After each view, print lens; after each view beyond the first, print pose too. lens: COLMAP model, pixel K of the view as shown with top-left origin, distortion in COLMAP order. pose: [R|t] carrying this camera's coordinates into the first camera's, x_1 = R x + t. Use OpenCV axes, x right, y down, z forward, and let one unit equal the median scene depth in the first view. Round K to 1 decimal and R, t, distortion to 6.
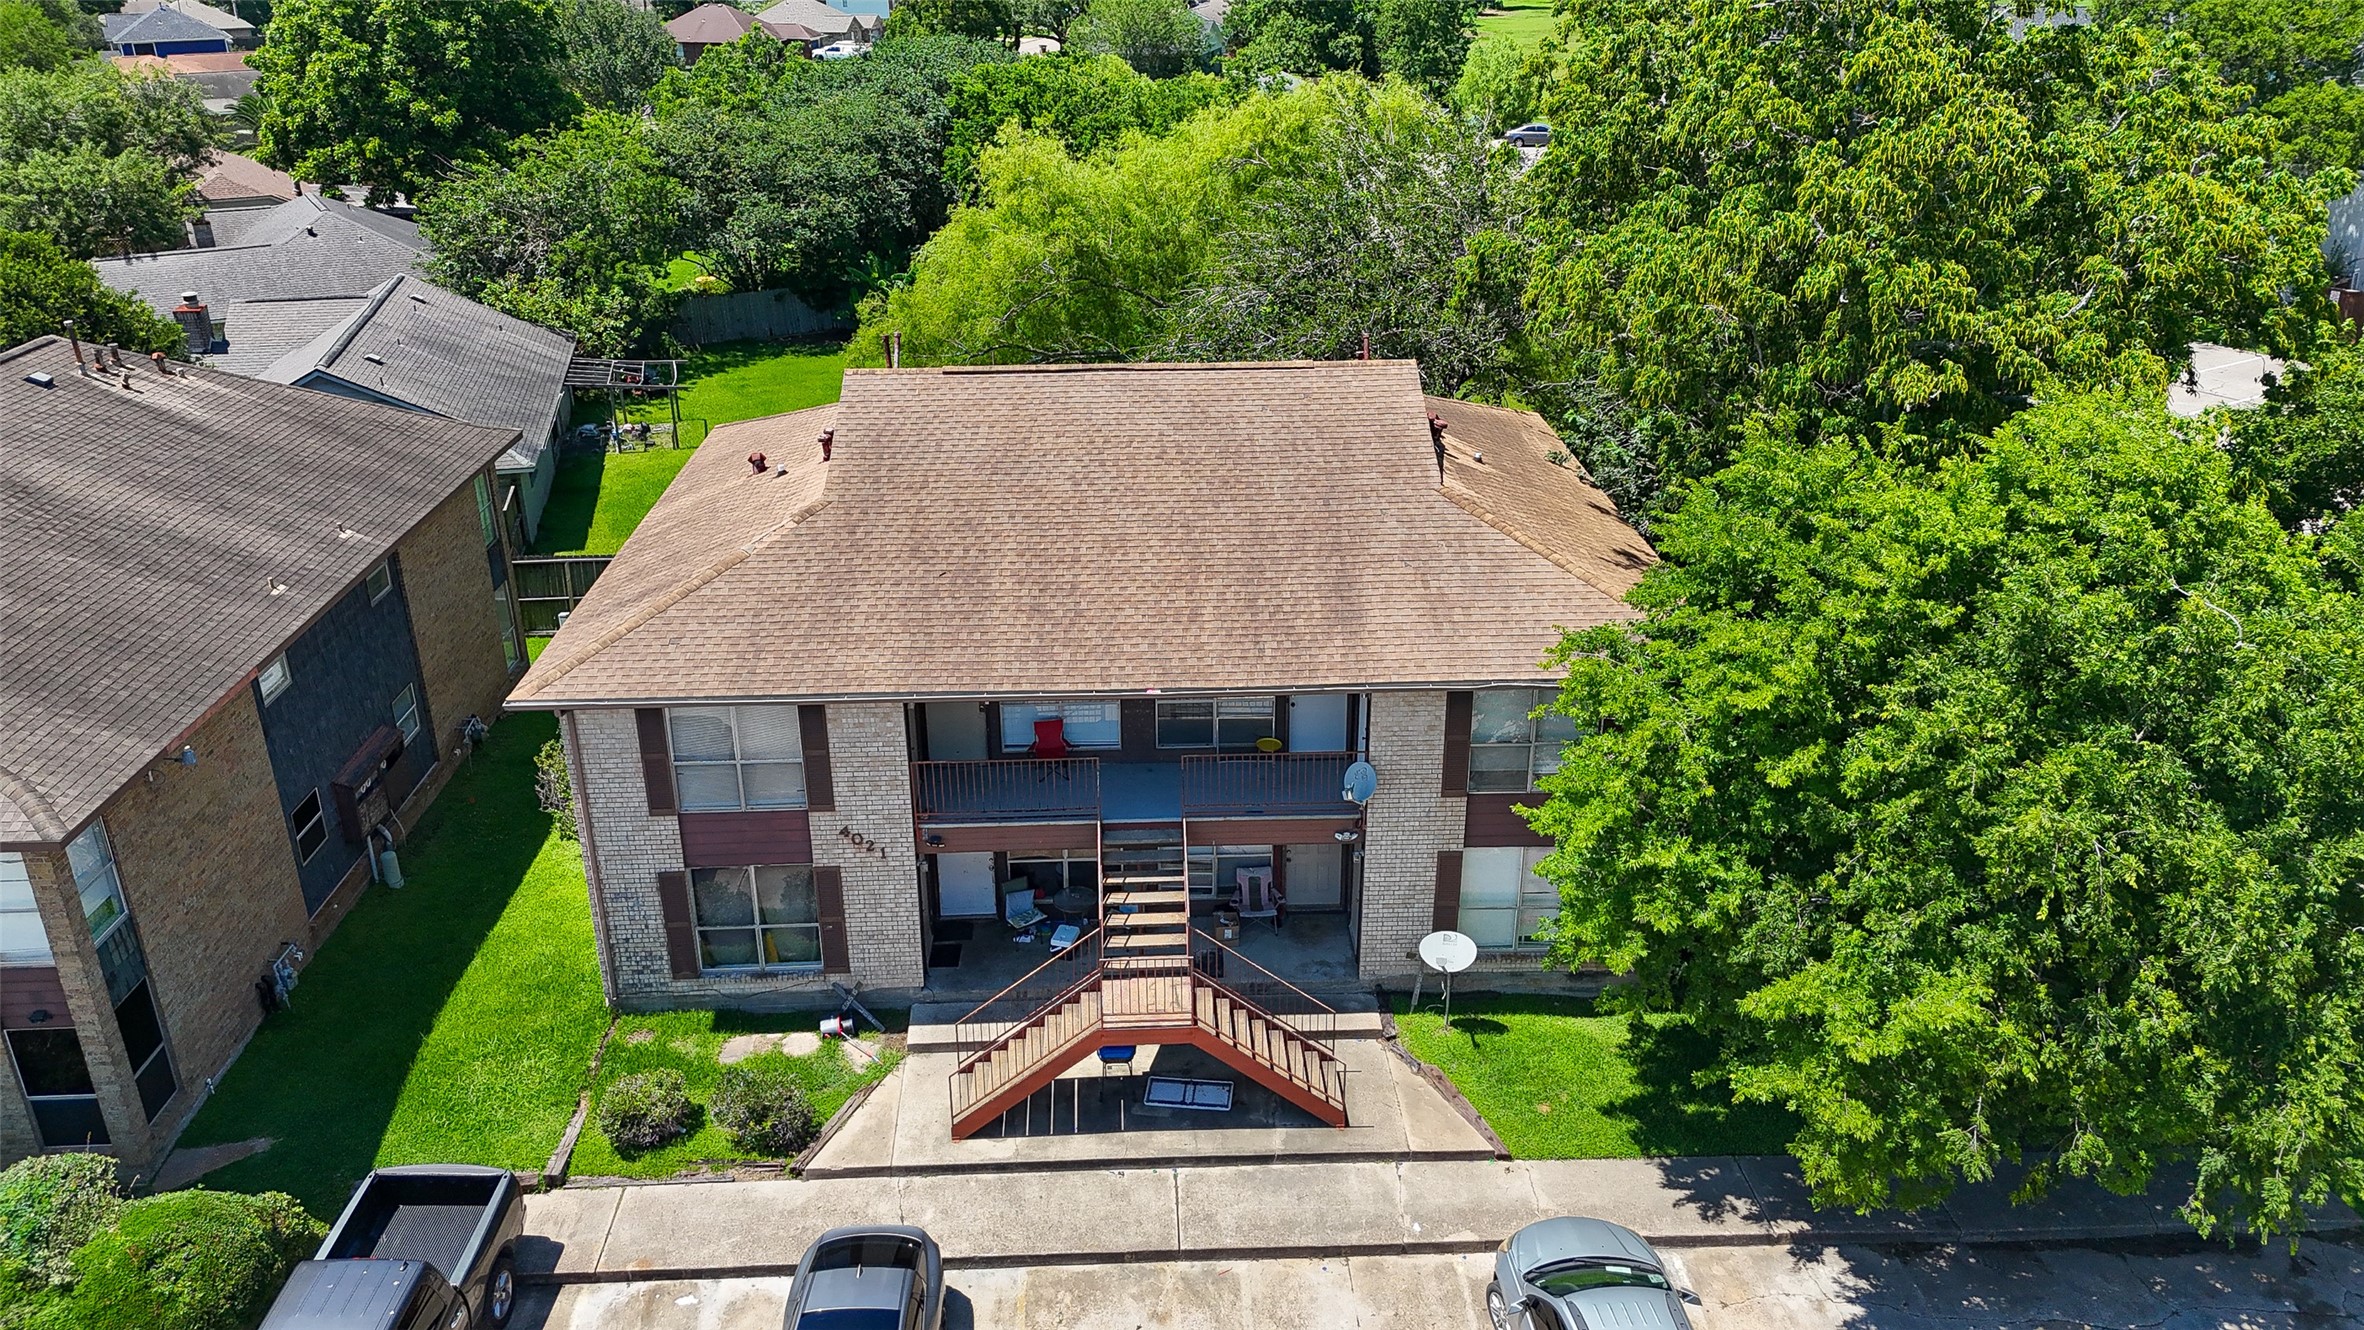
lens RADIAL K [[1735.8, 0, 1178.8], [0, 1735.8, 662.9], [0, 0, 1]] dist [0.088267, -0.091653]
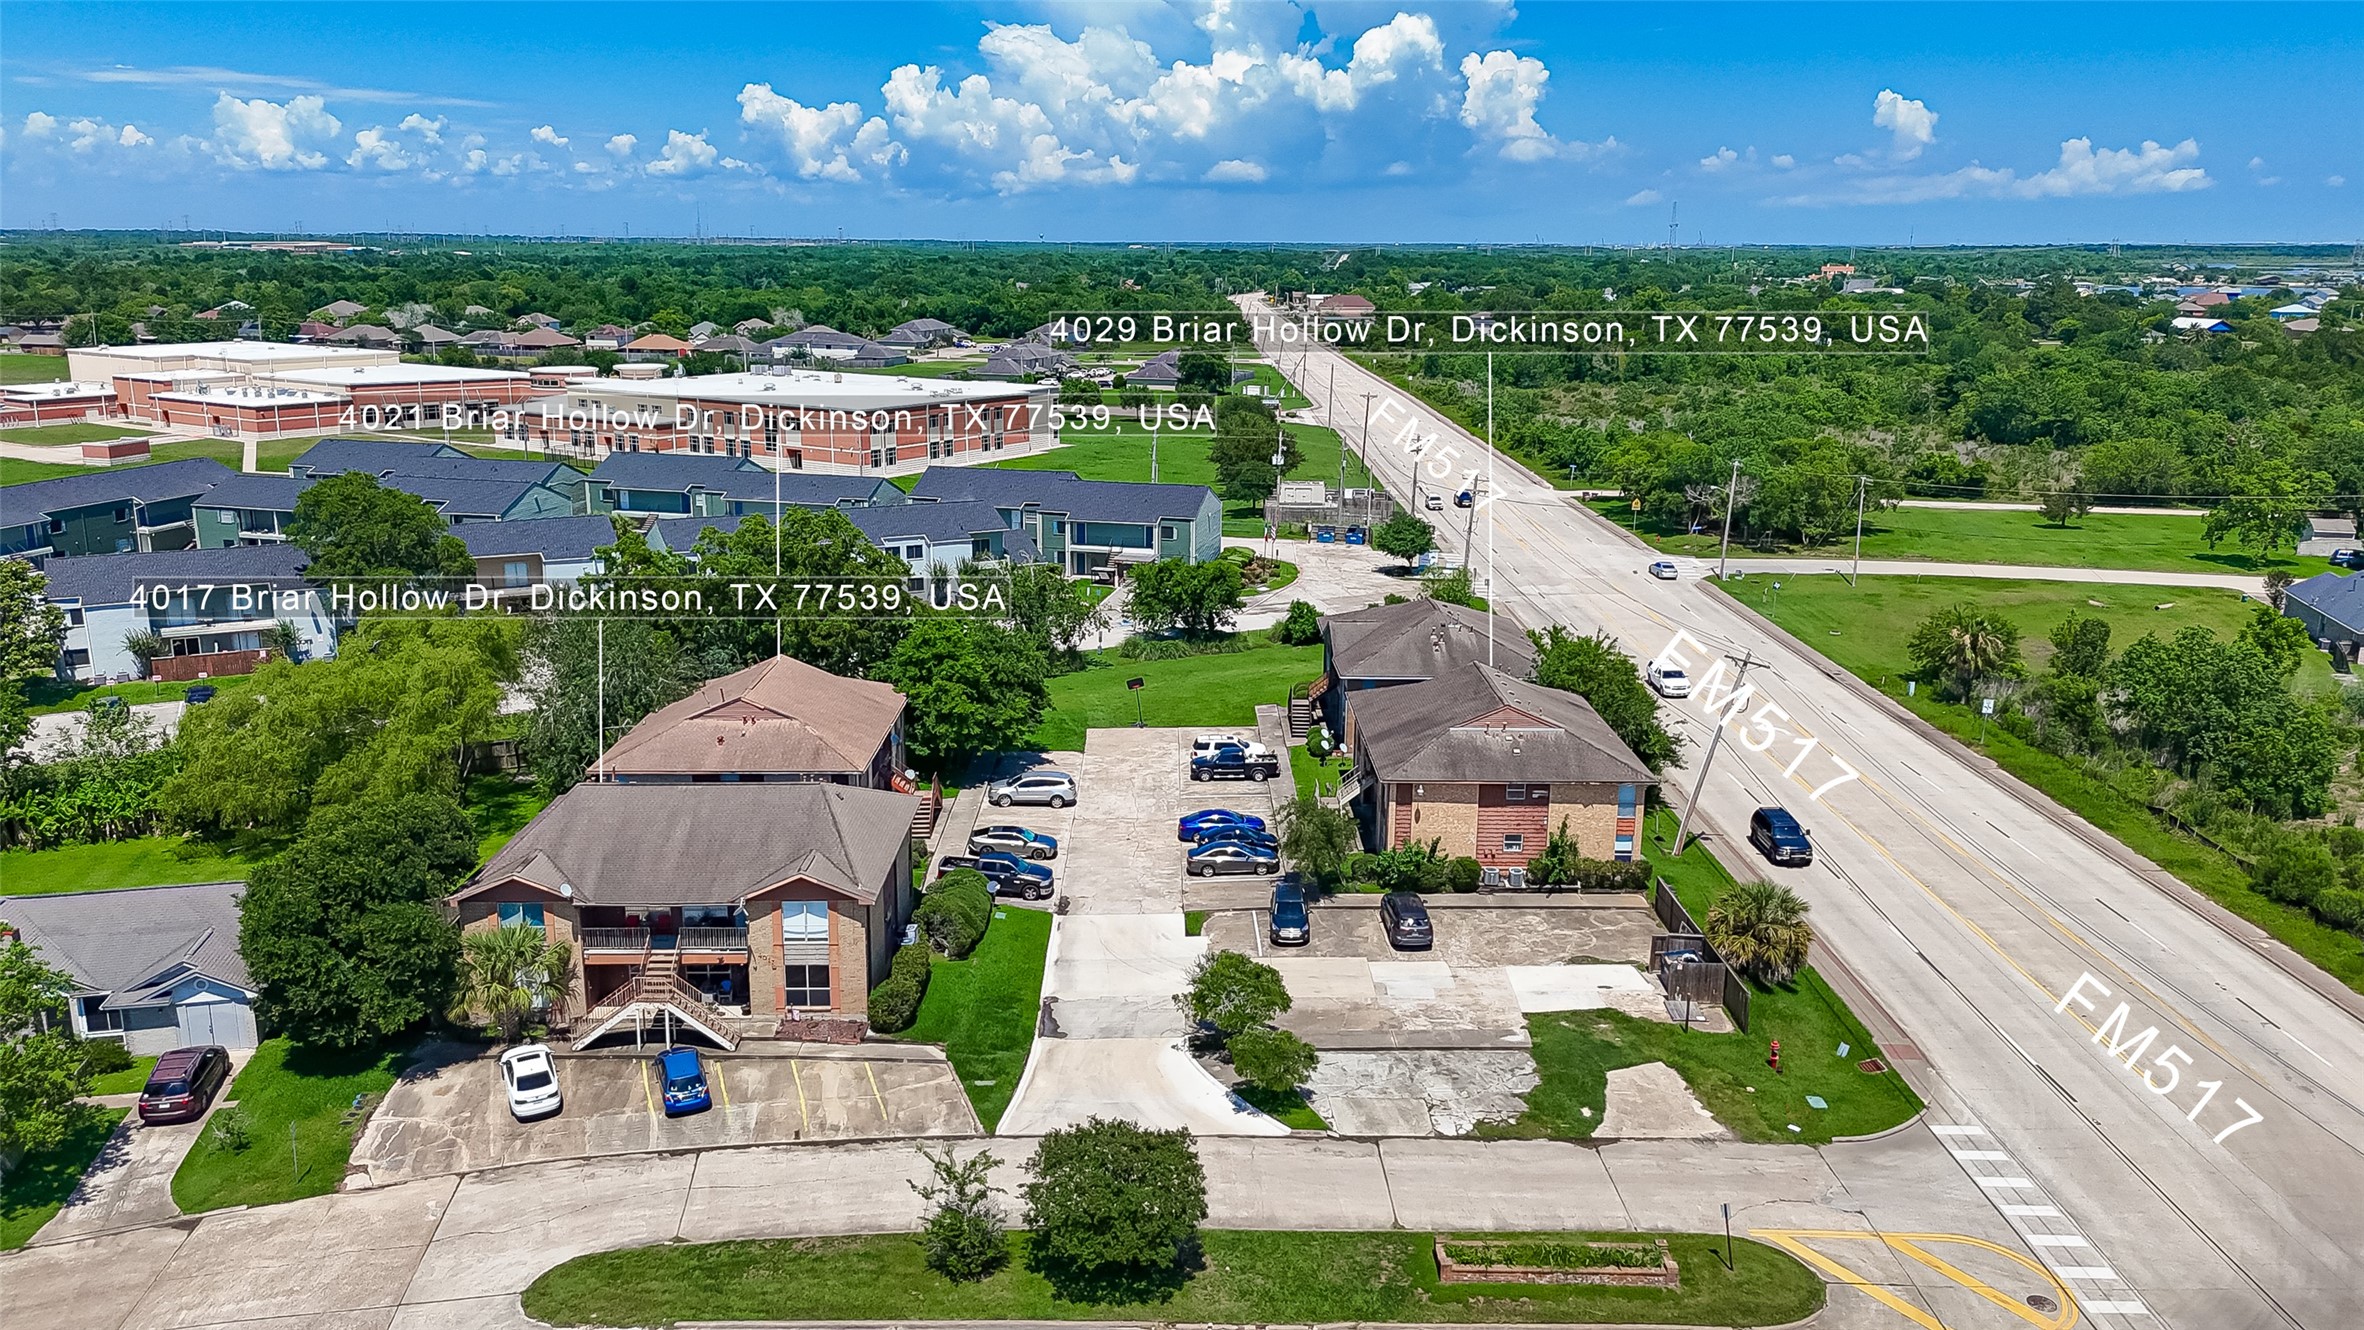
lens RADIAL K [[1735.8, 0, 1182.0], [0, 1735.8, 652.5], [0, 0, 1]] dist [0.088267, -0.091653]
pose [[0.027918, -0.219545, 0.975203, -3.688015], [0.394168, 0.898952, 0.191094, -0.605850], [-0.918614, 0.379059, 0.111634, -0.116845]]
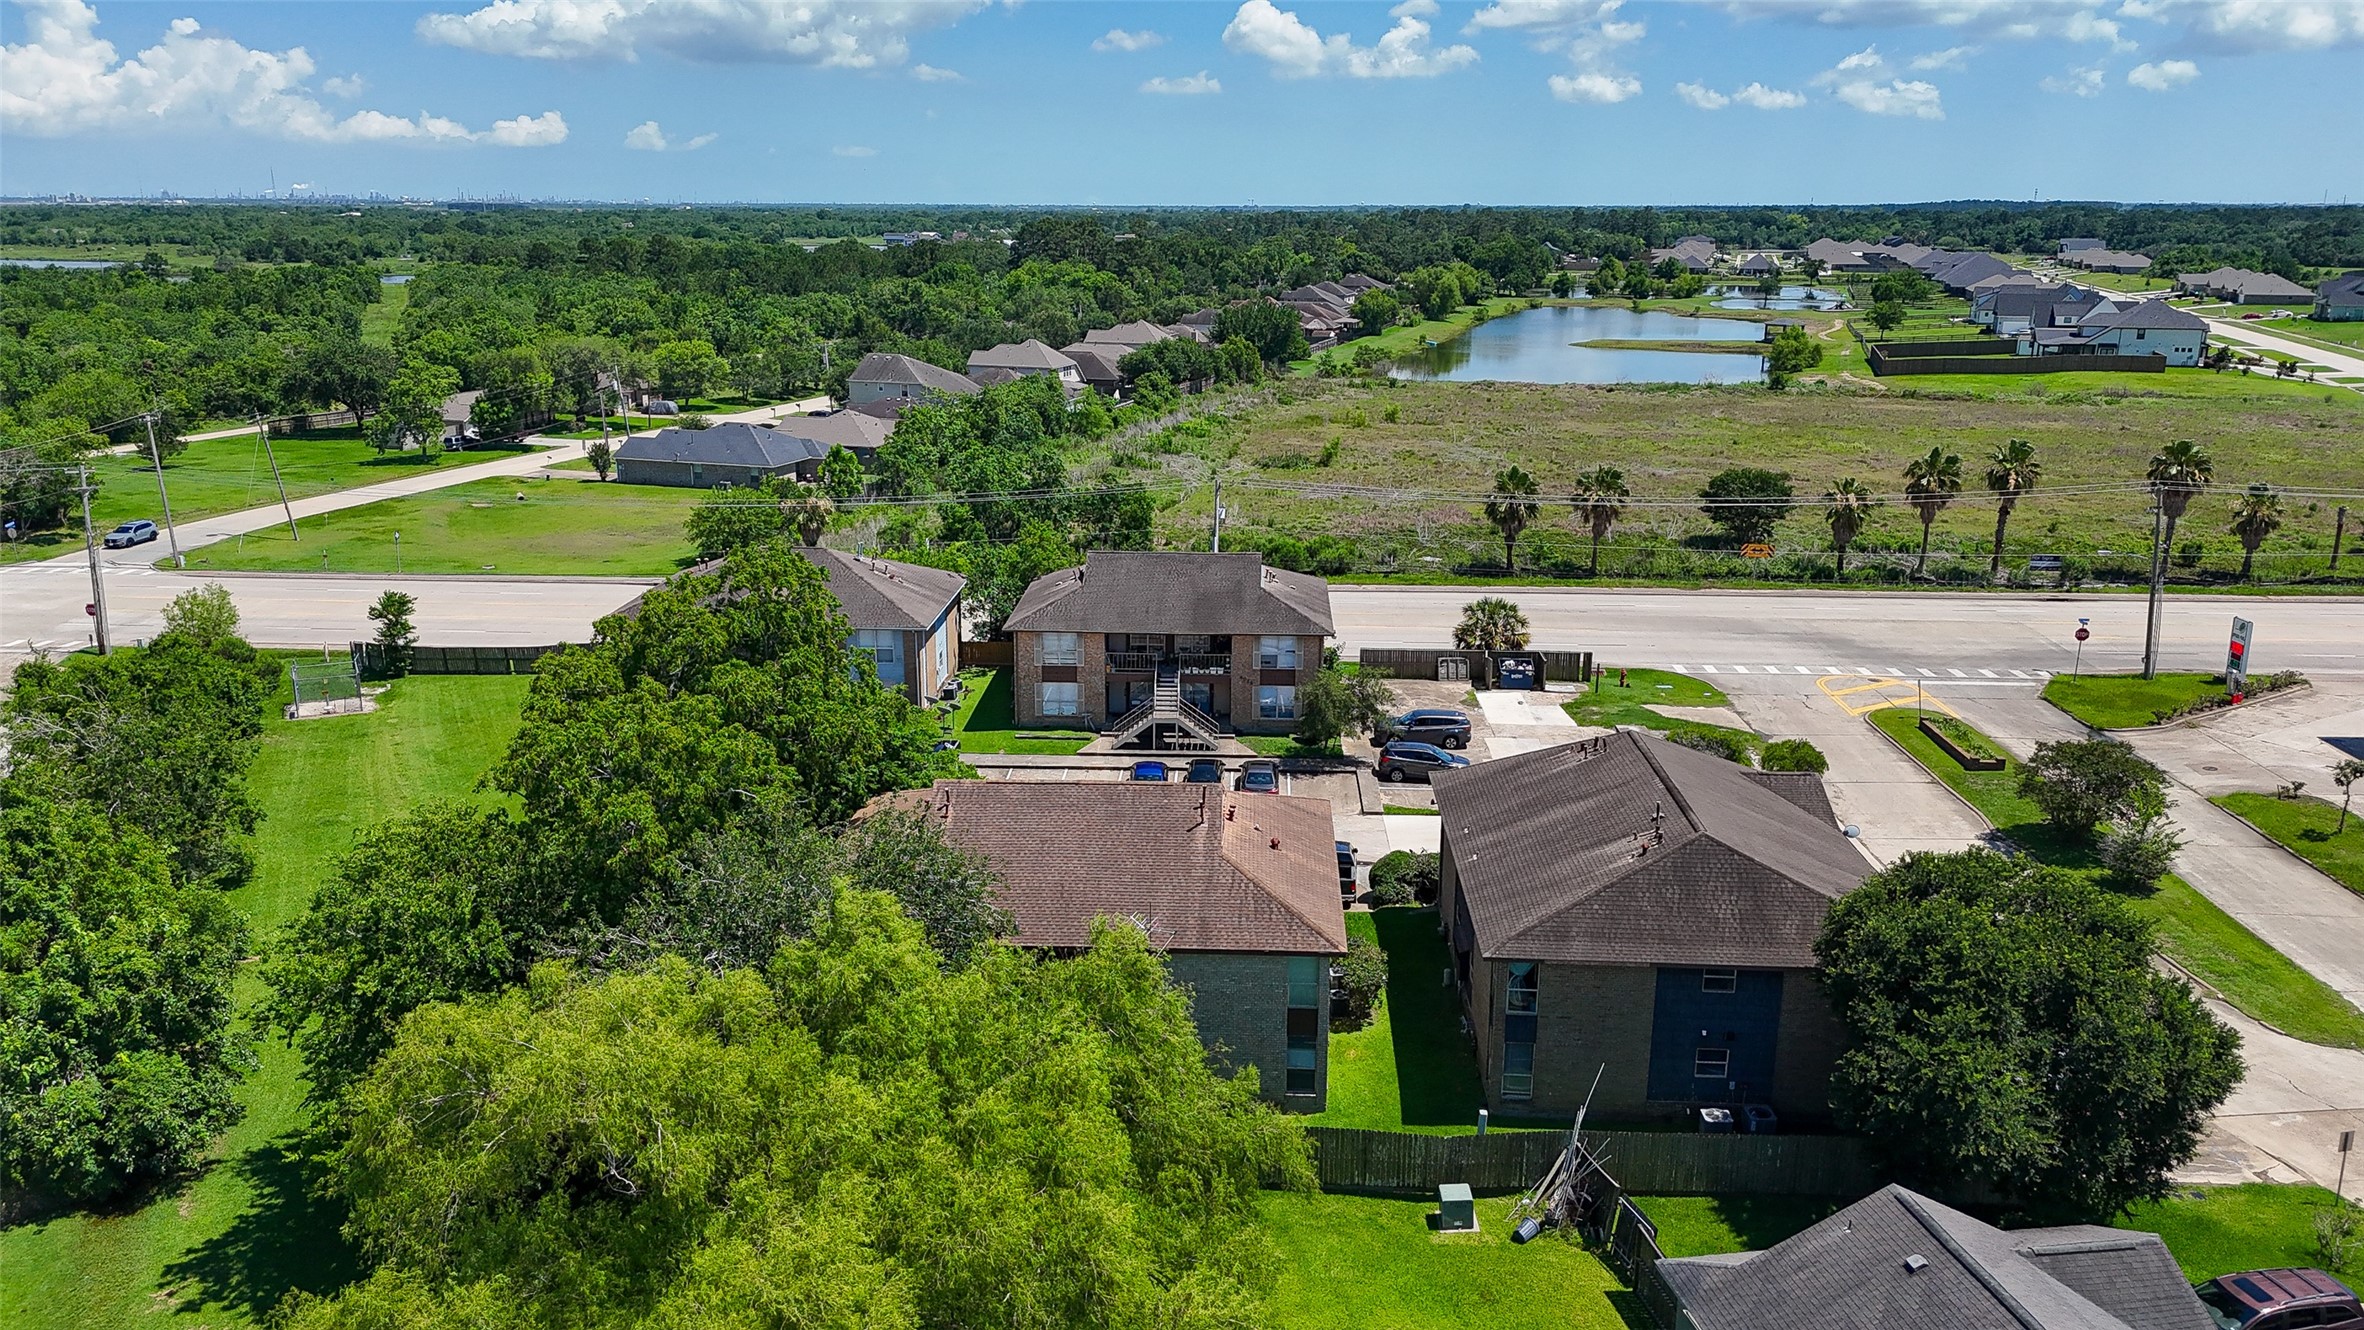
lens RADIAL K [[1735.8, 0, 1176.3], [0, 1735.8, 681.5], [0, 0, 1]] dist [0.088267, -0.091653]
pose [[-0.996626, -0.013940, 0.080882, -0.342836], [0.039908, 0.778823, 0.625973, -1.720195], [-0.071719, 0.627089, -0.775639, 2.834187]]
